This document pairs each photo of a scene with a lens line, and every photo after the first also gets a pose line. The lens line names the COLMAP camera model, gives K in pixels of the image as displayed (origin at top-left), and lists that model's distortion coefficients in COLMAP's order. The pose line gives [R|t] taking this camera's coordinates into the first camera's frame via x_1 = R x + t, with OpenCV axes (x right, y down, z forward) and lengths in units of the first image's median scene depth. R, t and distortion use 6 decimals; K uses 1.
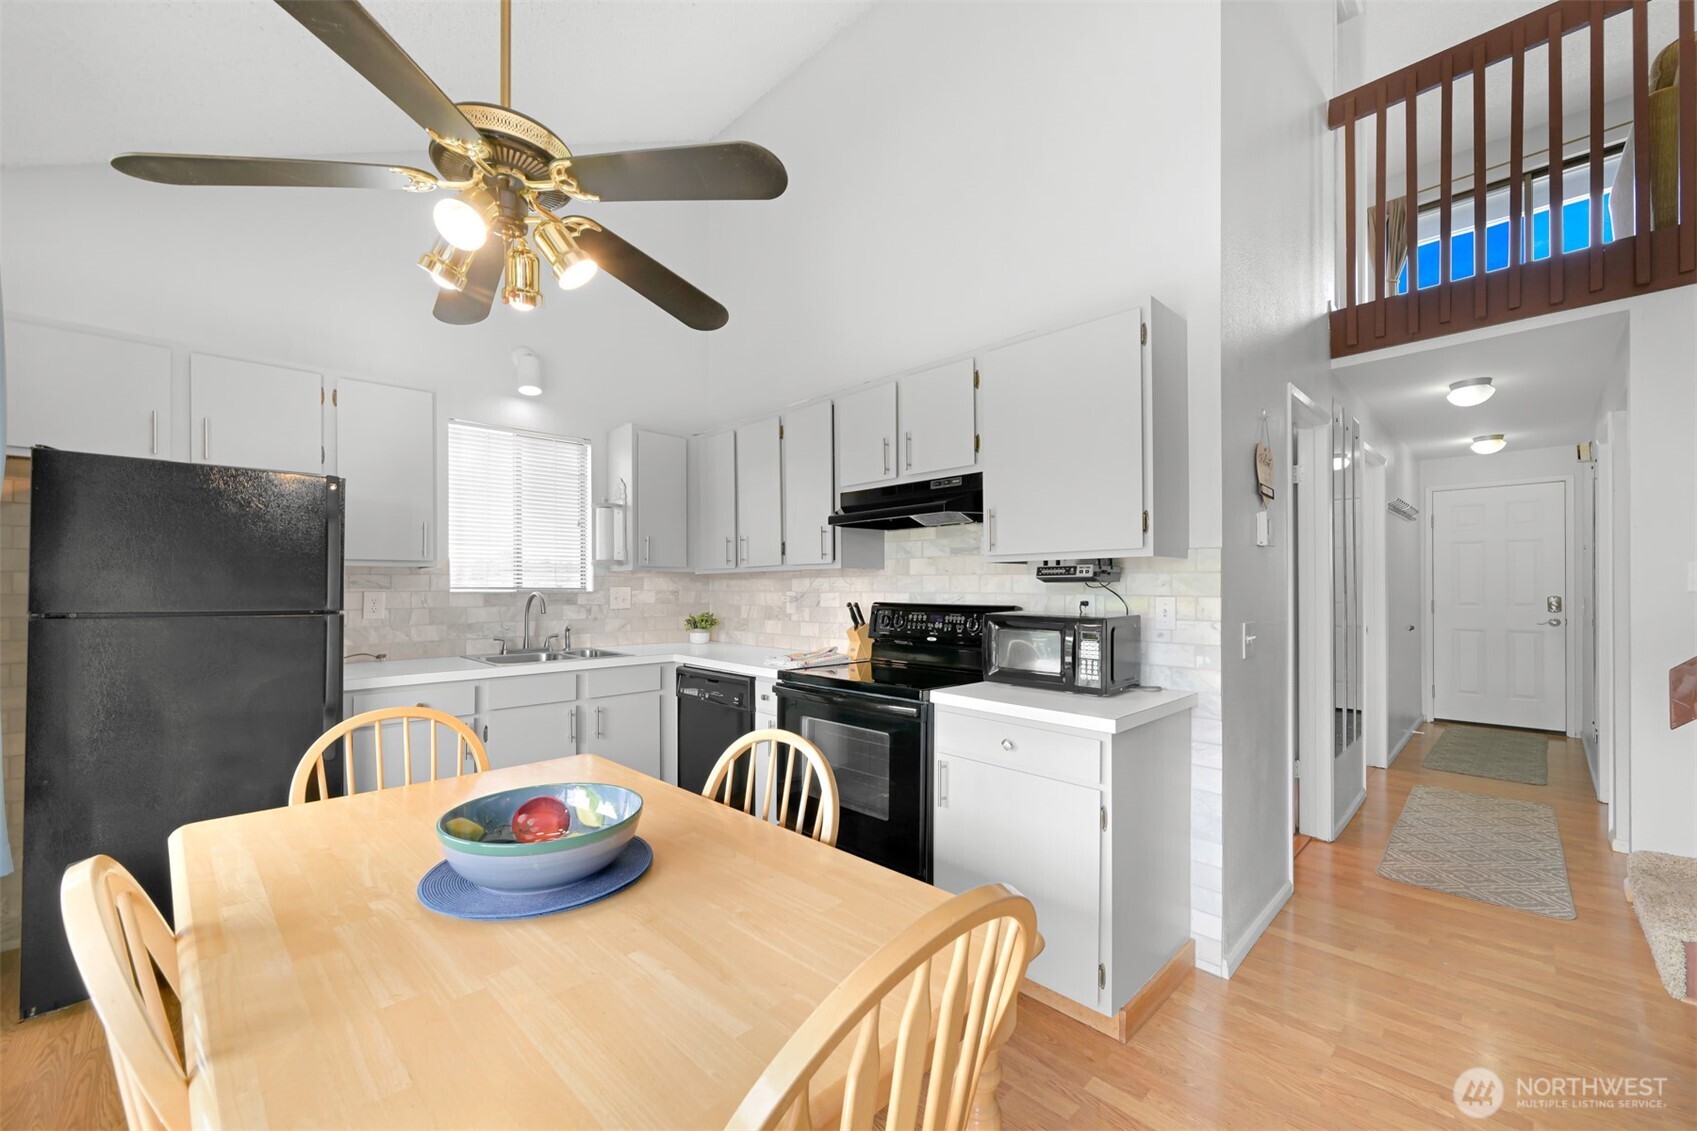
lens RADIAL K [[673.2, 0, 855.8], [0, 673.2, 581.6], [0, 0, 1]] dist [-0.001158, 0.000078]
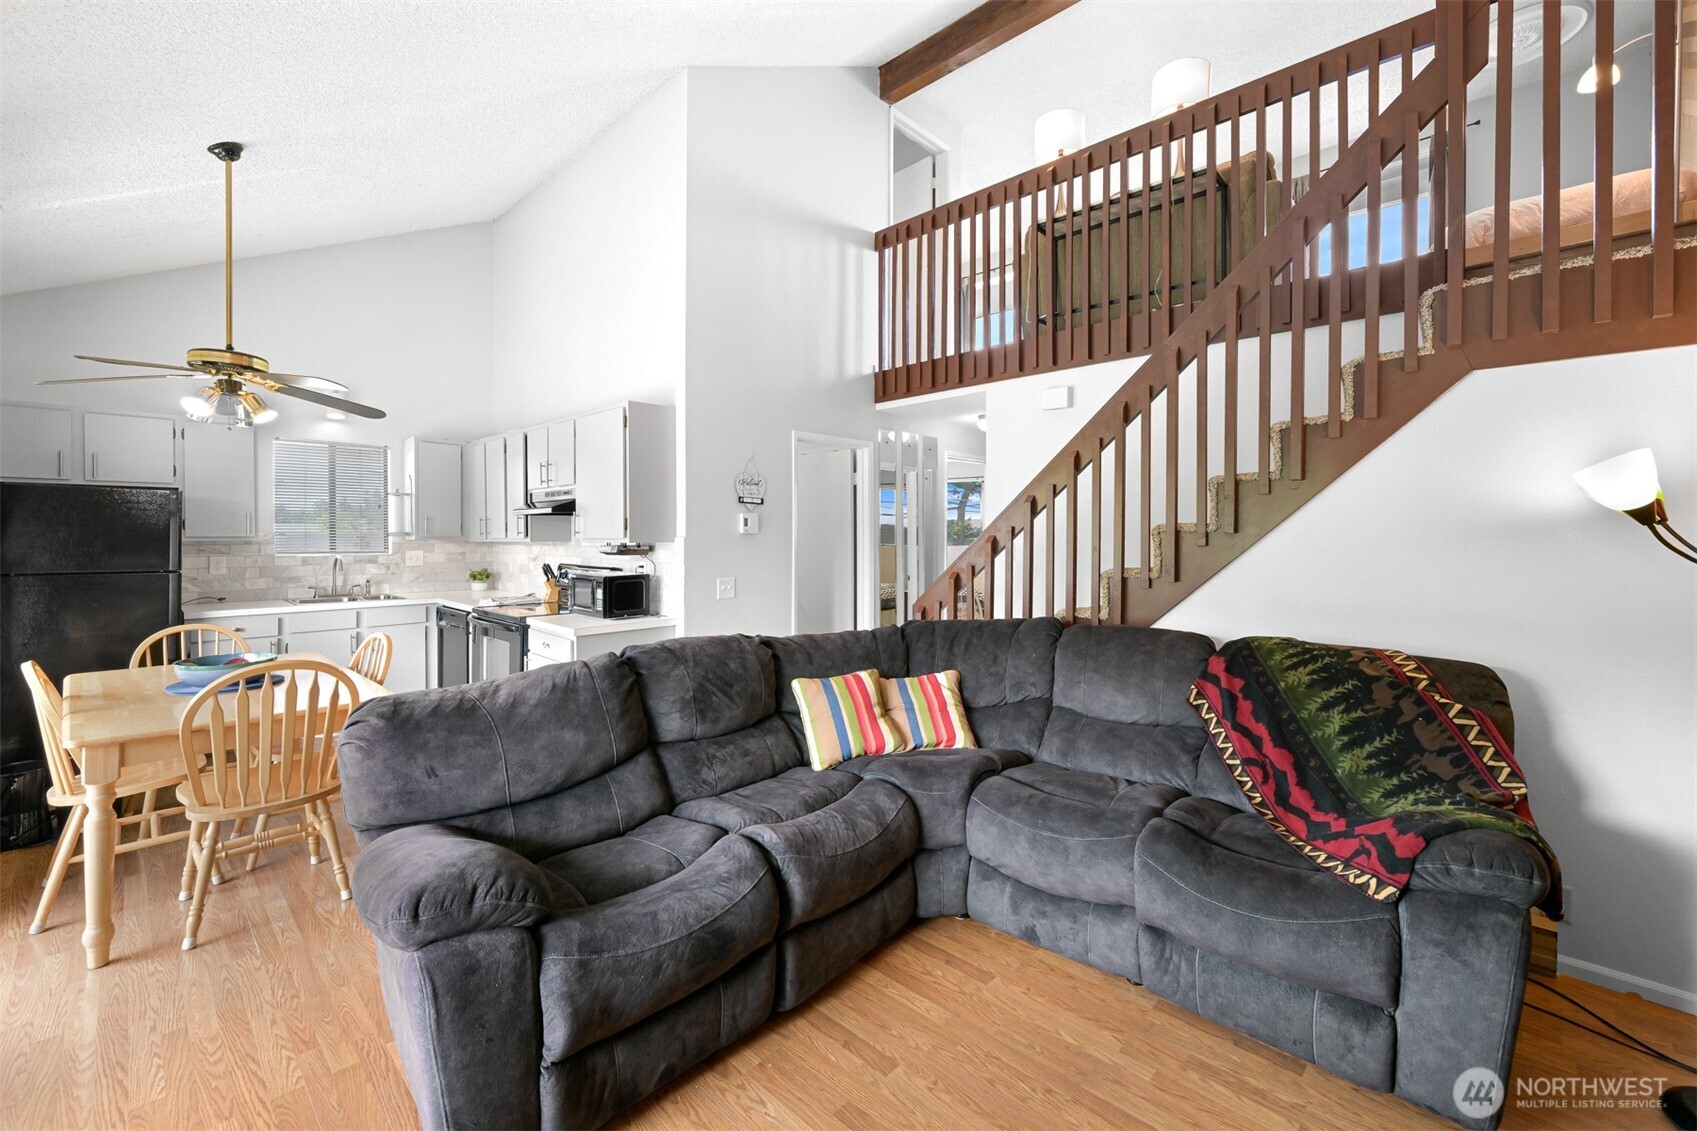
lens RADIAL K [[673.2, 0, 856.0], [0, 673.2, 543.5], [0, 0, 1]] dist [-0.001158, 0.000078]
pose [[0.998776, 0.002076, 0.049426, 0.623937], [-0.003110, 0.999778, 0.020855, -0.047980], [-0.049372, -0.020983, 0.998560, -0.564093]]
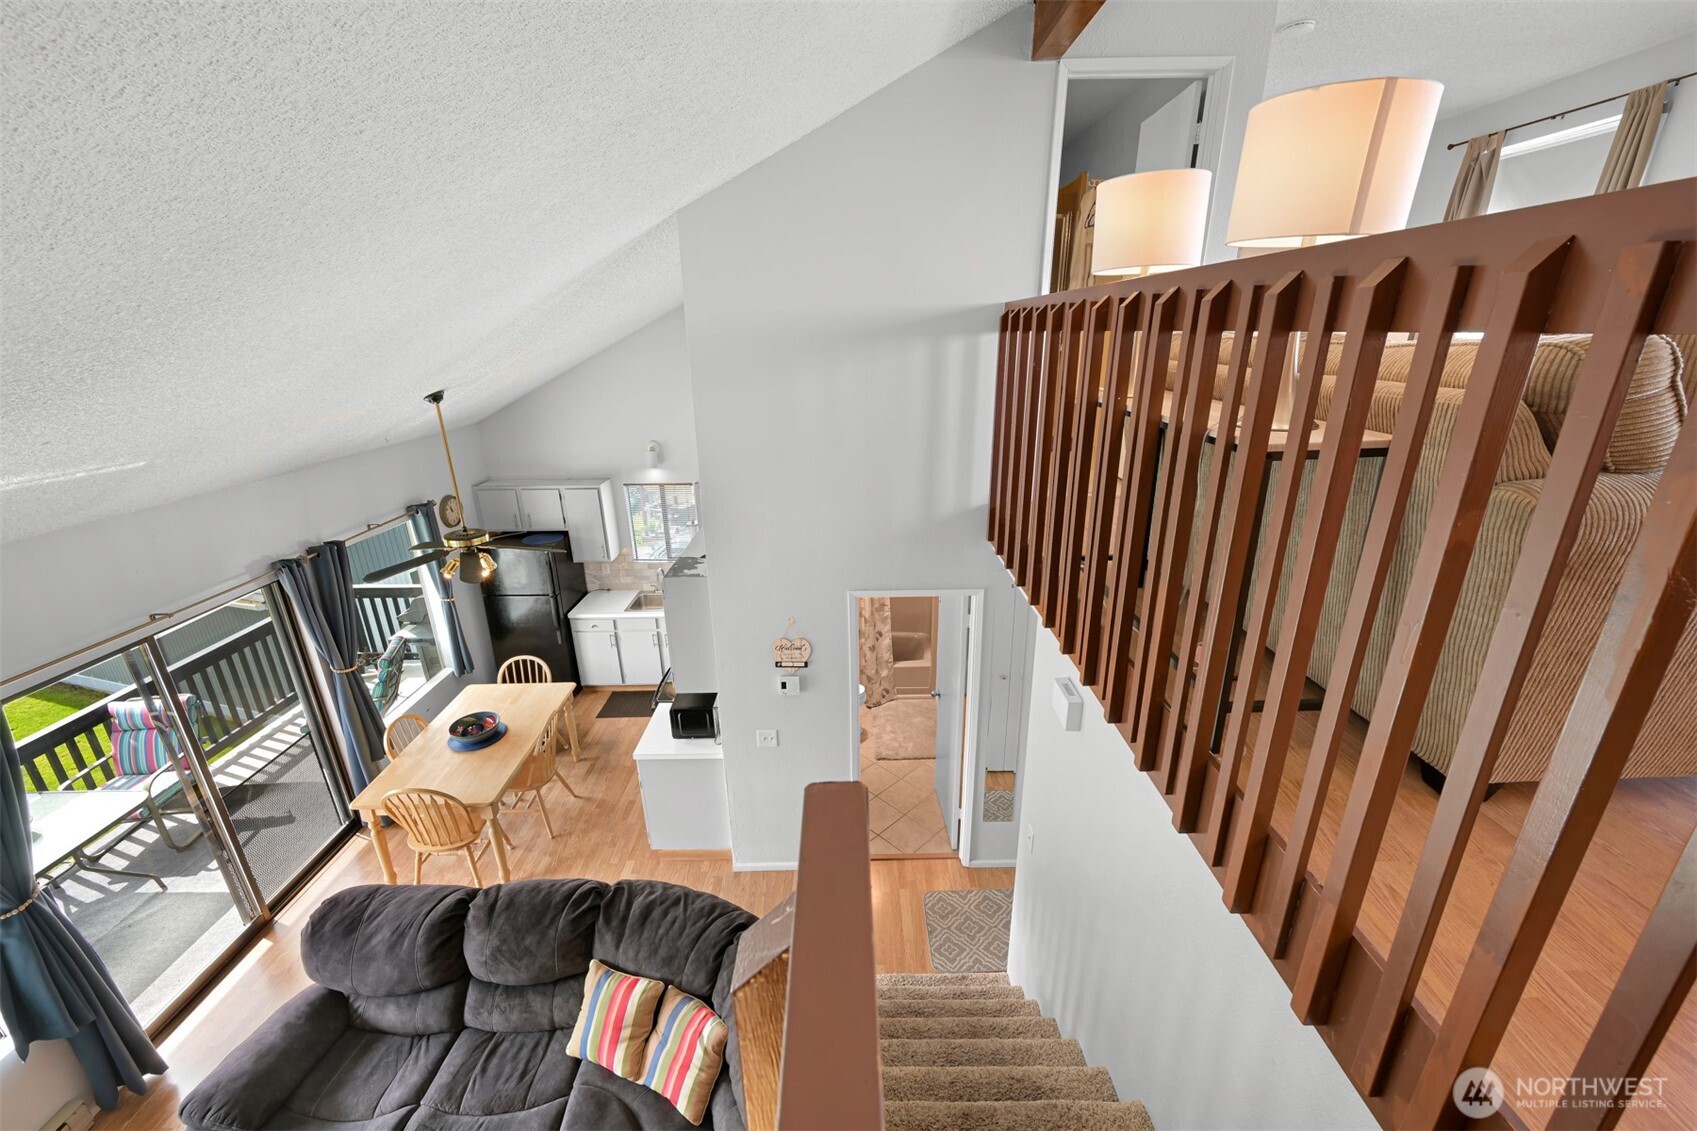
lens RADIAL K [[673.2, 0, 865.3], [0, 673.2, 565.8], [0, 0, 1]] dist [-0.001158, 0.000078]
pose [[0.722484, 0.232572, -0.651097, 1.400794], [0.015514, 0.936034, 0.351567, -0.748539], [0.691214, -0.264102, 0.672662, 0.053532]]
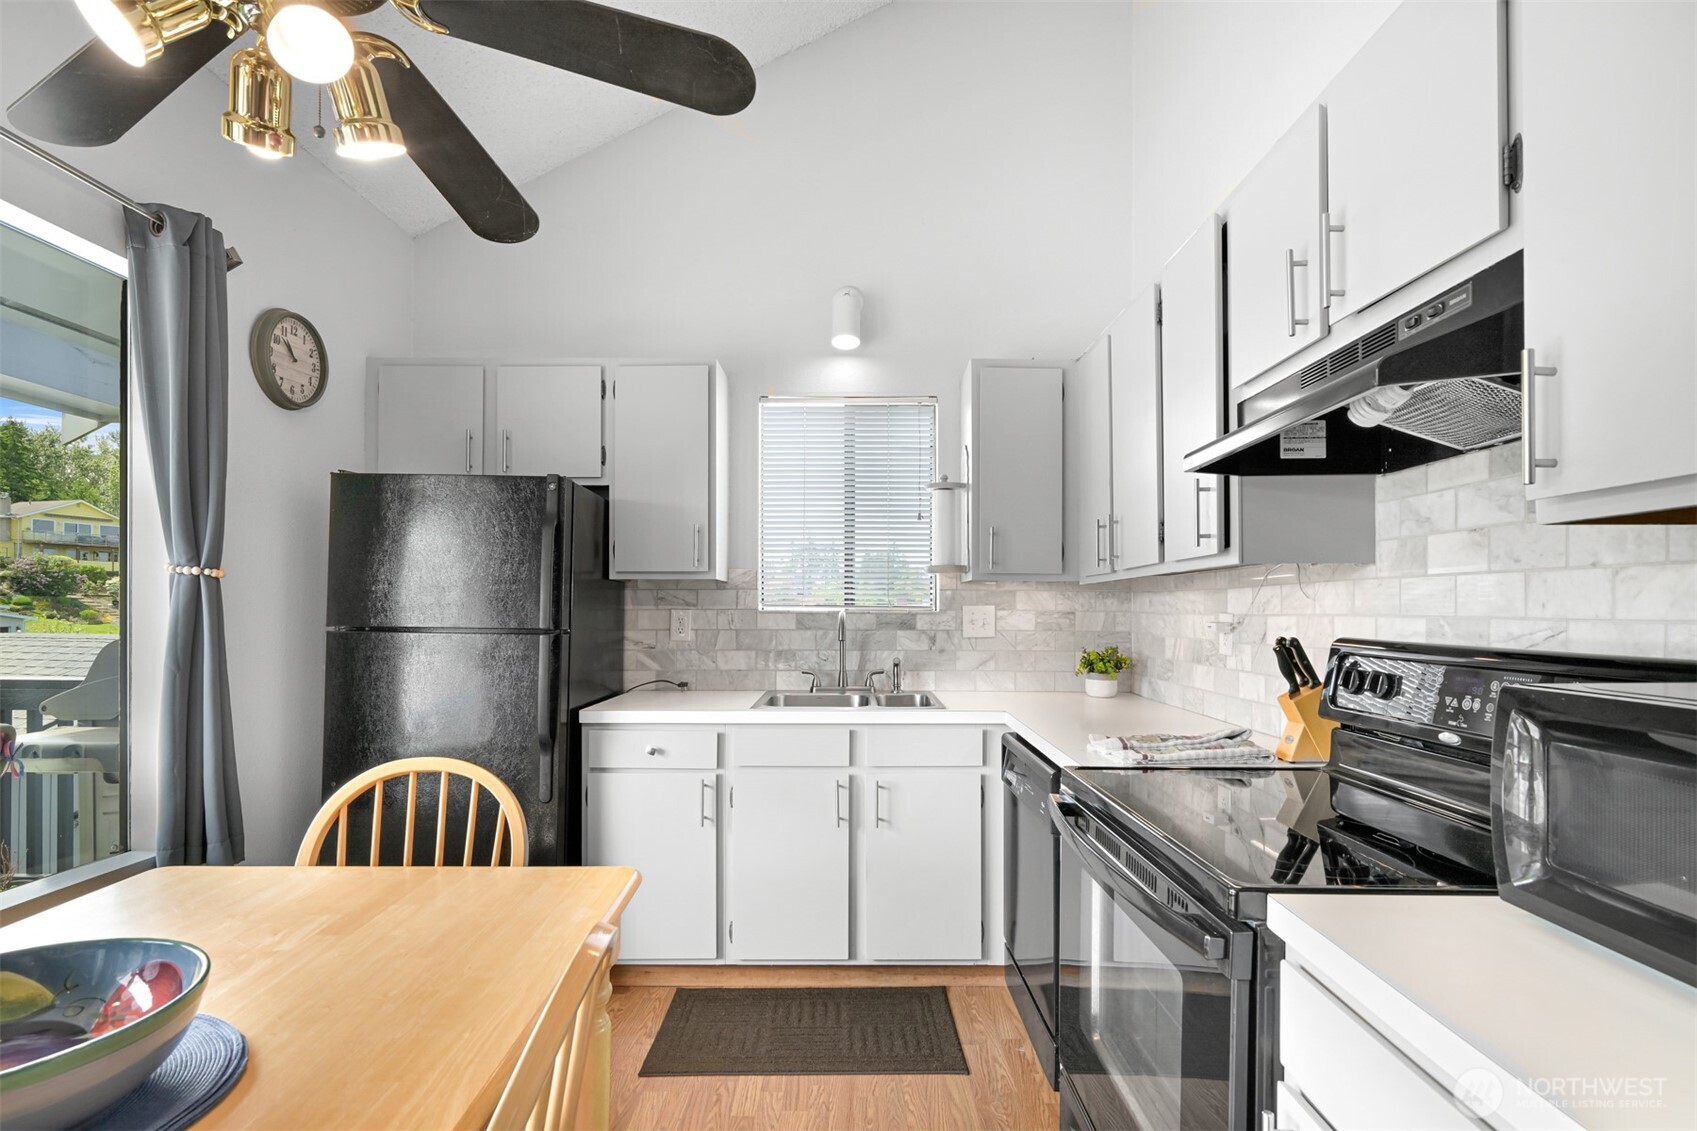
lens RADIAL K [[829.2, 0, 857.7], [0, 829.2, 605.0], [0, 0, 1]] dist [-0.004162, -0.001604]
pose [[0.713567, 0.000419, -0.700587, 0.184340], [0.002592, 0.999991, 0.003239, 0.006064], [0.700582, -0.004127, 0.713560, 0.385512]]
